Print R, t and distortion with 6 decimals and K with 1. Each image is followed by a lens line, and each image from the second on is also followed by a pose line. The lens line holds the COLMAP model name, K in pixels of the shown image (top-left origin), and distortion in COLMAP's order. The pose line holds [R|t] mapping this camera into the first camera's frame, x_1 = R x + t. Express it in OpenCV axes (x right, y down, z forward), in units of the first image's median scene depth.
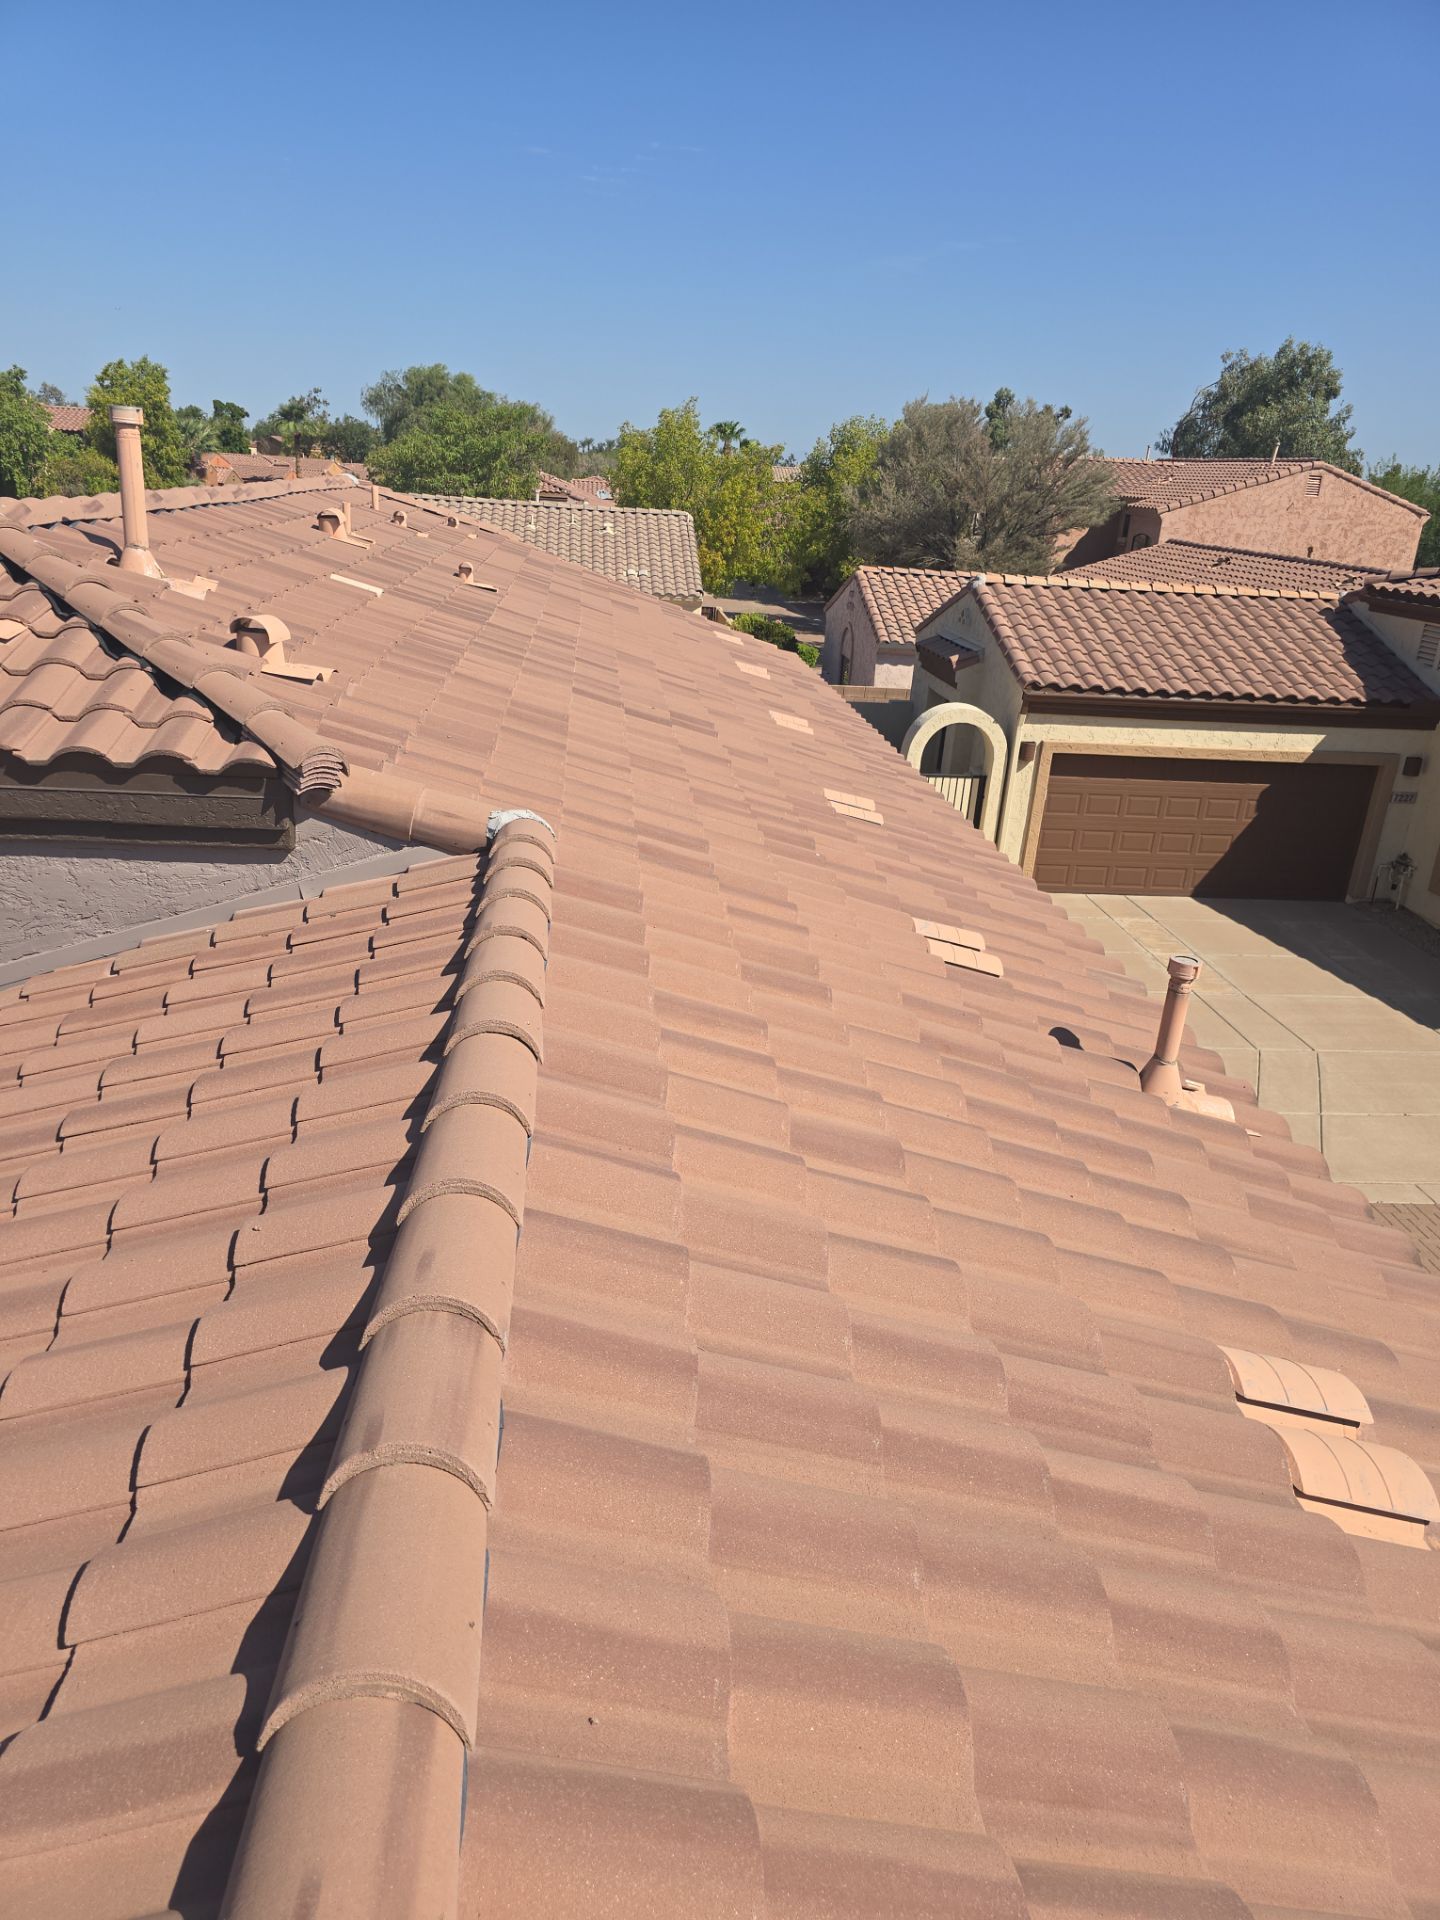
lens RADIAL K [[1326.2, 0, 720.0], [0, 1326.2, 960.0], [0, 0, 1]] dist [0.079009, -0.048488]
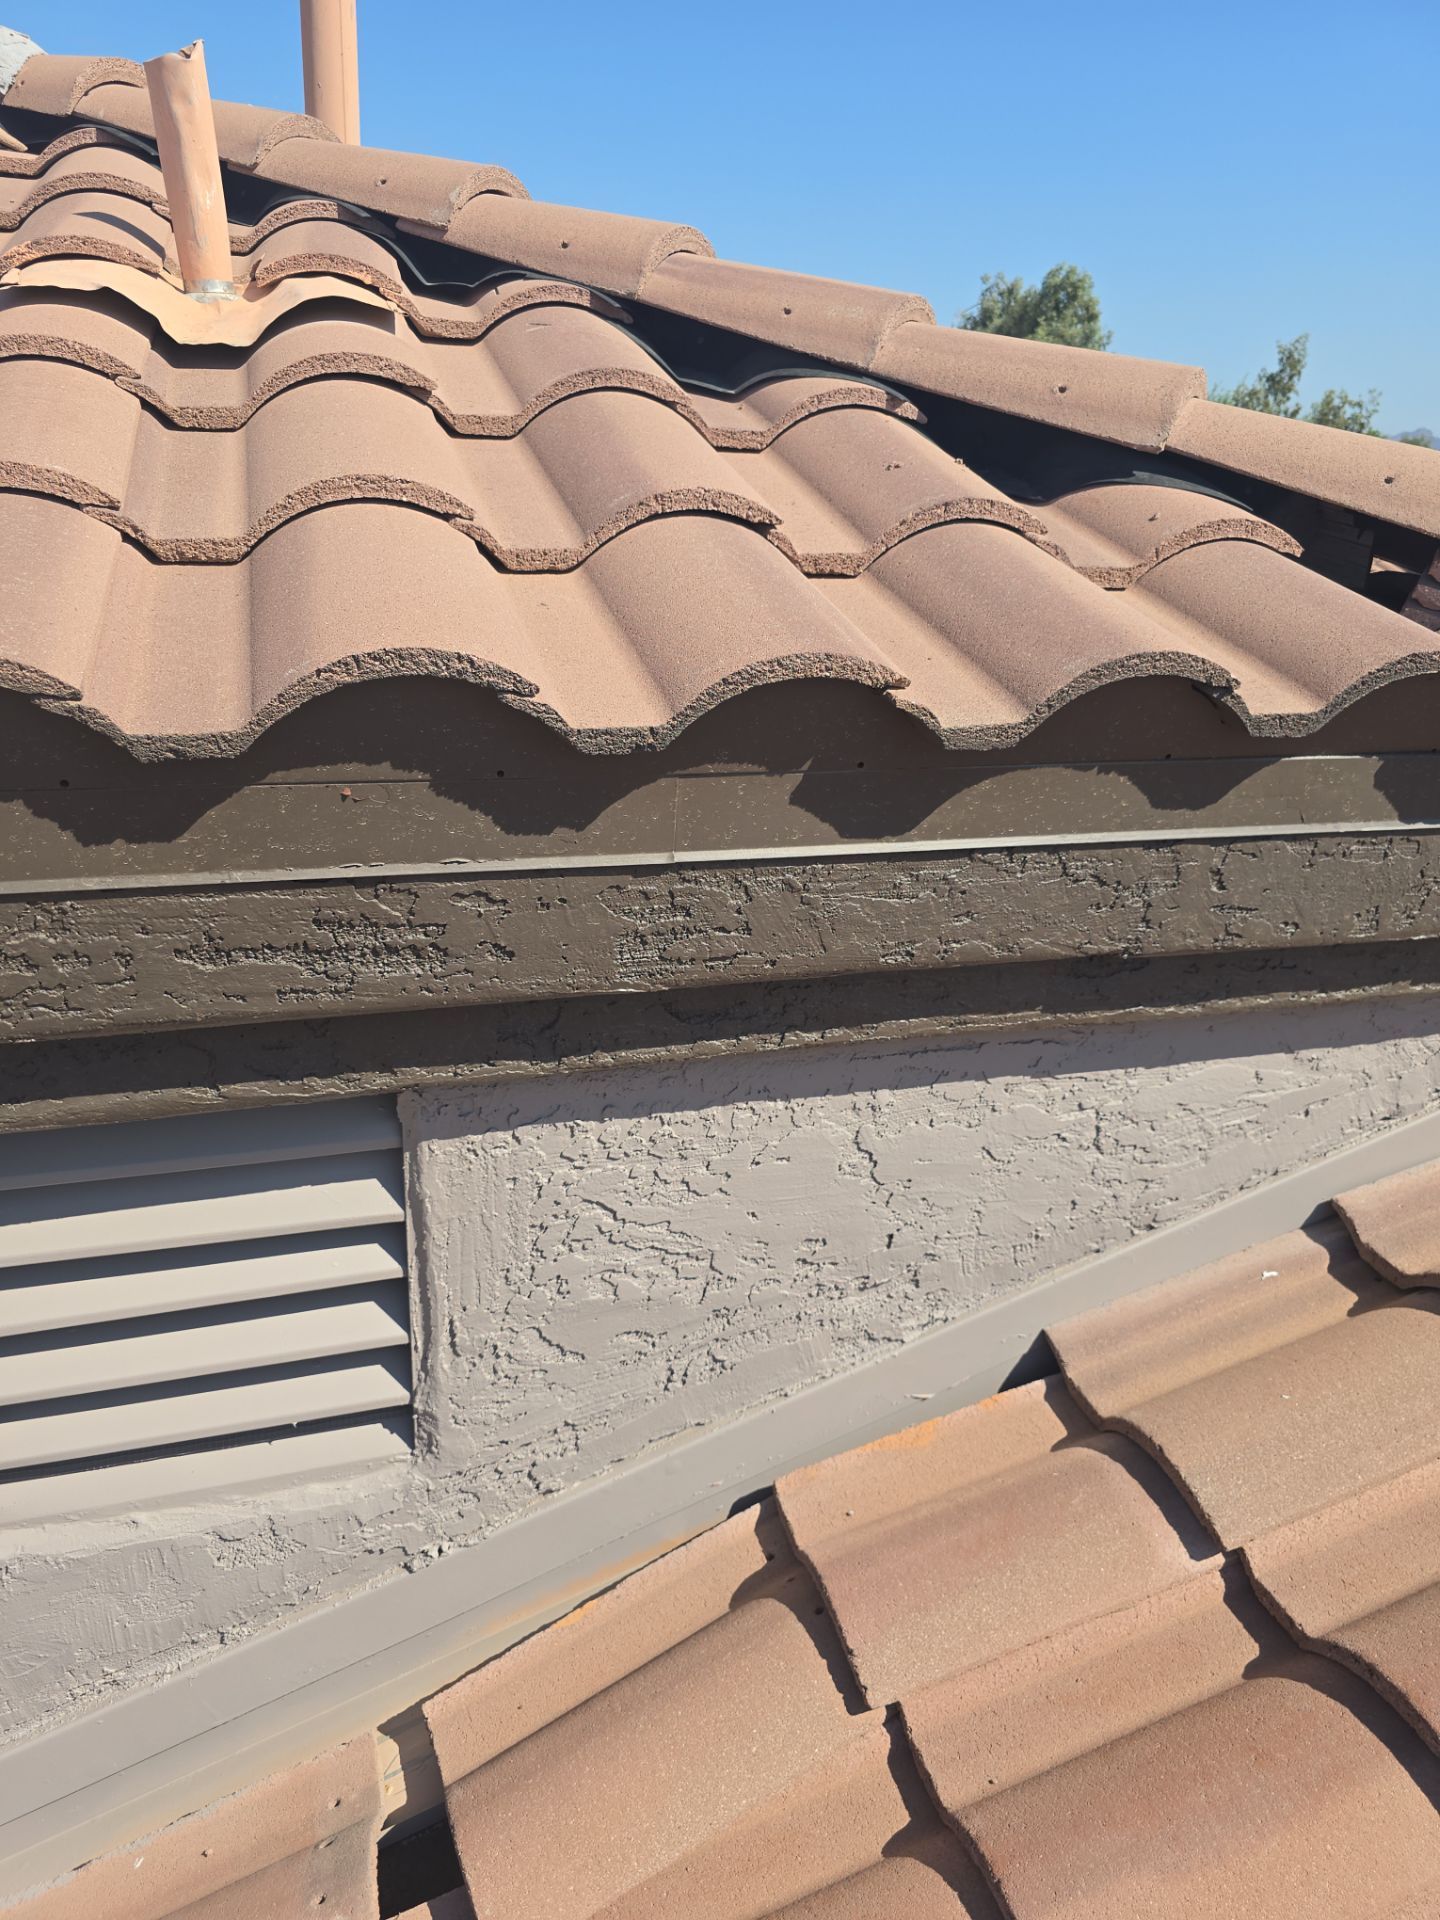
lens RADIAL K [[1323.7, 0, 720.0], [0, 1323.7, 960.0], [0, 0, 1]] dist [-0.001303, -0.000436]
pose [[0.974888, -0.085563, 0.205604, -0.556009], [0.076909, 0.995797, 0.049739, -0.115617], [-0.208995, -0.032677, 0.977371, 0.742013]]
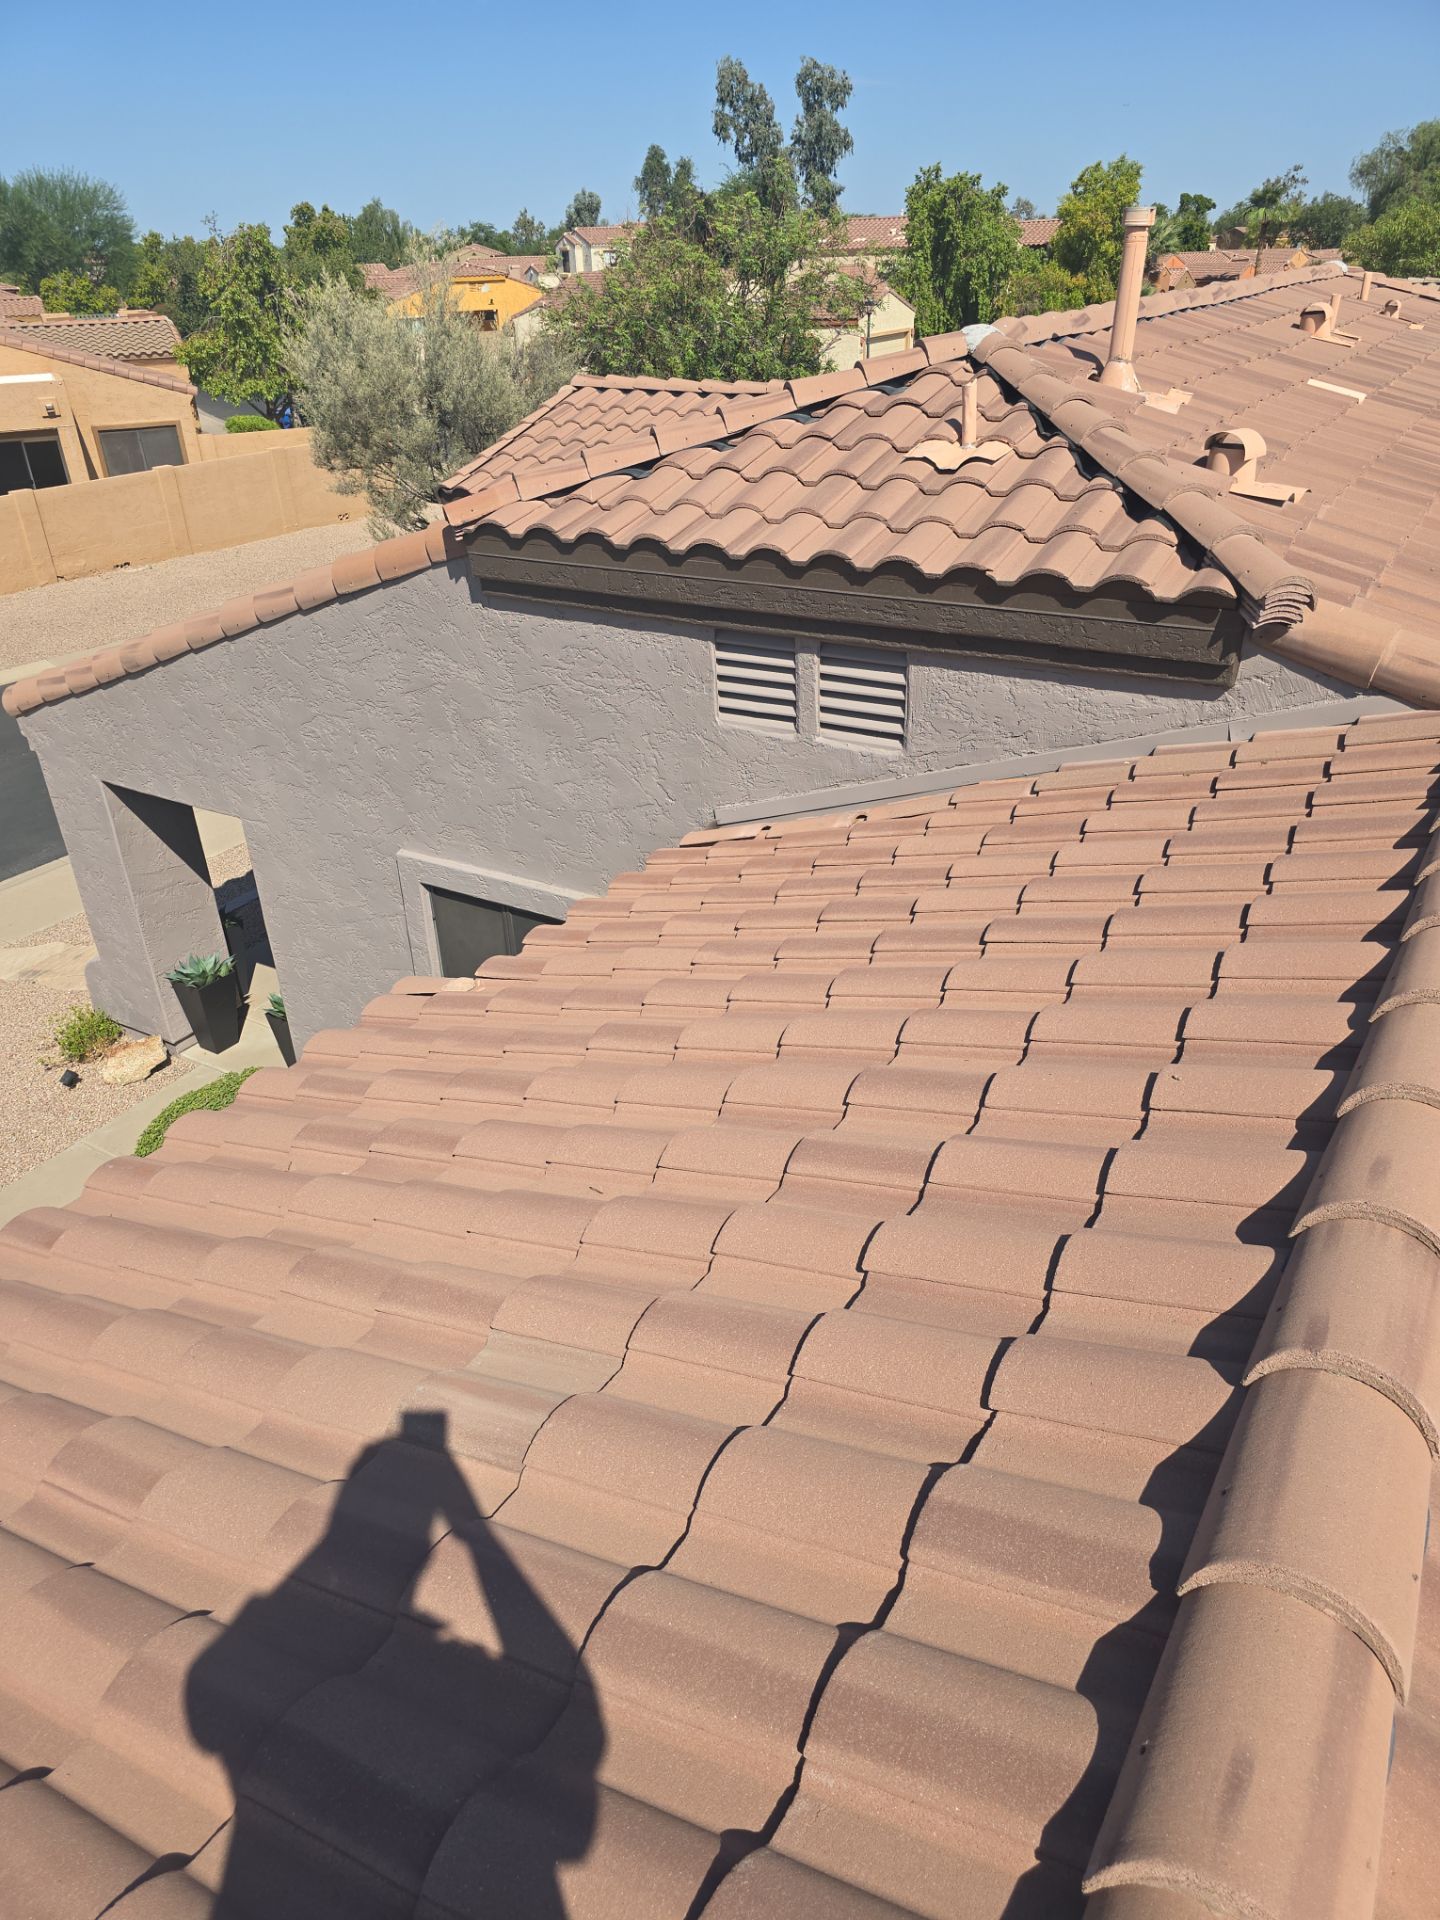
lens RADIAL K [[1326.2, 0, 720.0], [0, 1326.2, 960.0], [0, 0, 1]] dist [0.079009, -0.048488]
pose [[0.810457, 0.208097, -0.547590, -0.050444], [-0.139513, 0.976446, 0.164588, -0.000064], [0.568943, -0.056996, 0.820400, 0.001017]]
